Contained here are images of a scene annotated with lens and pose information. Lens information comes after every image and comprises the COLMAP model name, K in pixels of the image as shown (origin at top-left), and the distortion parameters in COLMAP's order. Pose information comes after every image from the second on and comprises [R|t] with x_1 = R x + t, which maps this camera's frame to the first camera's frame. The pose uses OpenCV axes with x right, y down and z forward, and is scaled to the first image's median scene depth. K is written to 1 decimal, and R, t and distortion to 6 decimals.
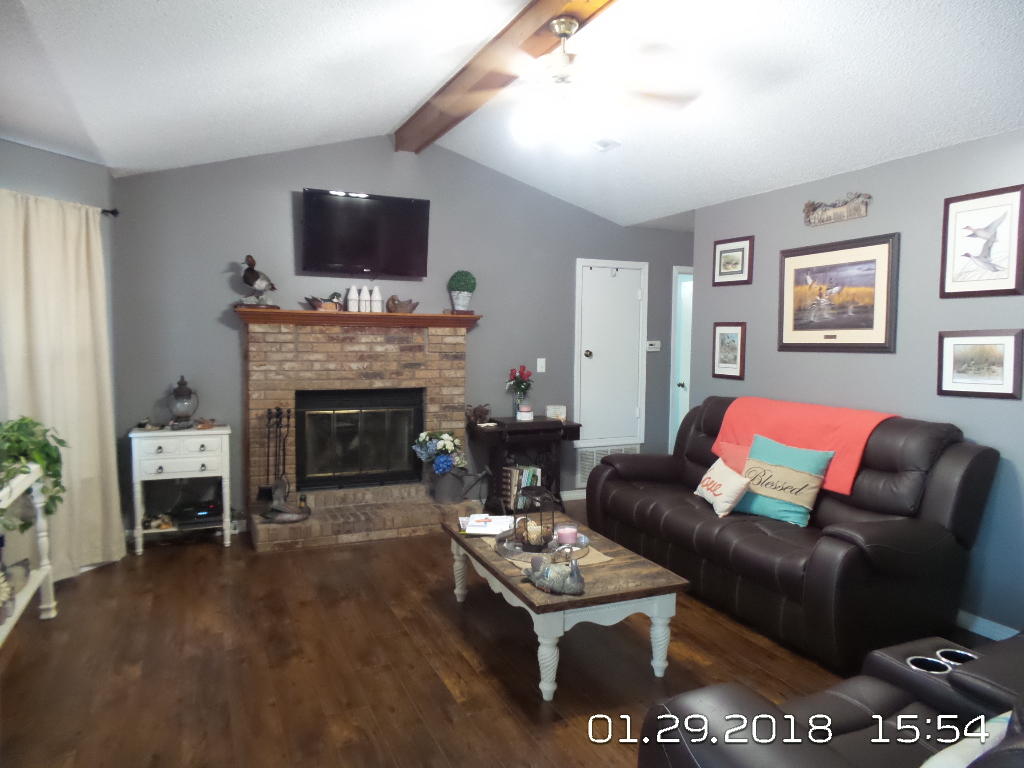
lens RADIAL K [[700.7, 0, 512.0], [0, 700.7, 385.2], [0, 0, 1]] dist [-0.002972, 0.011674]
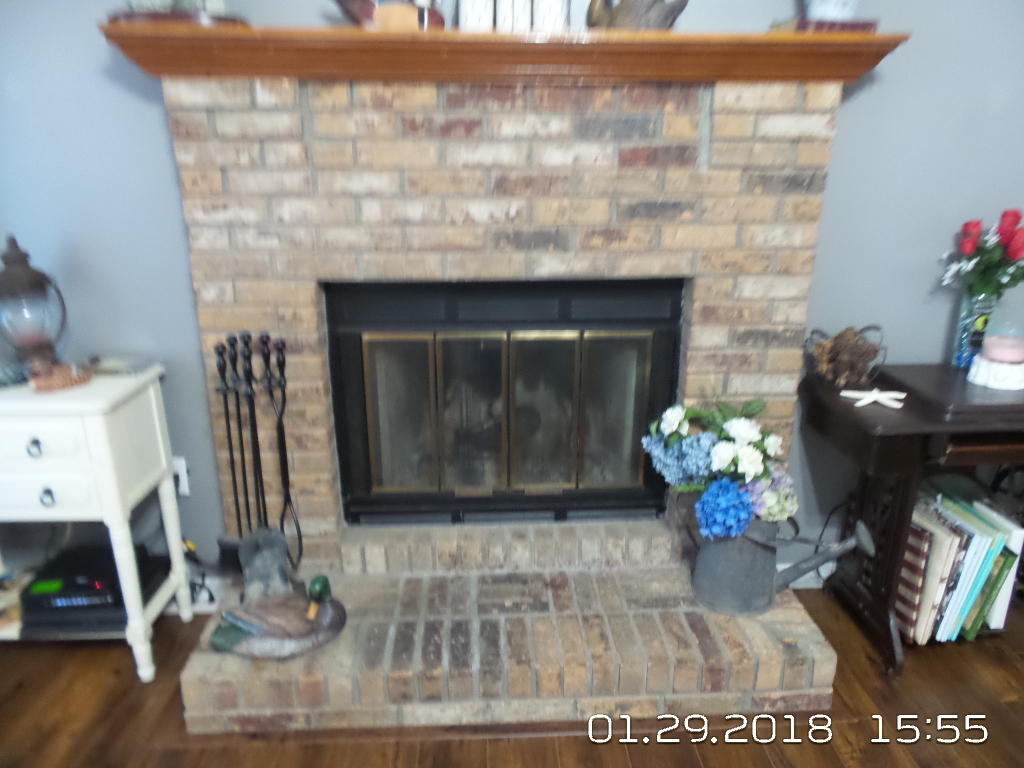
lens RADIAL K [[700.7, 0, 514.2], [0, 700.7, 386.5], [0, 0, 1]] dist [-0.002972, 0.011674]
pose [[0.927037, 0.104201, -0.360200, -0.077200], [-0.014400, 0.969797, 0.243489, -0.027229], [0.374692, -0.220536, 0.900538, 0.668967]]
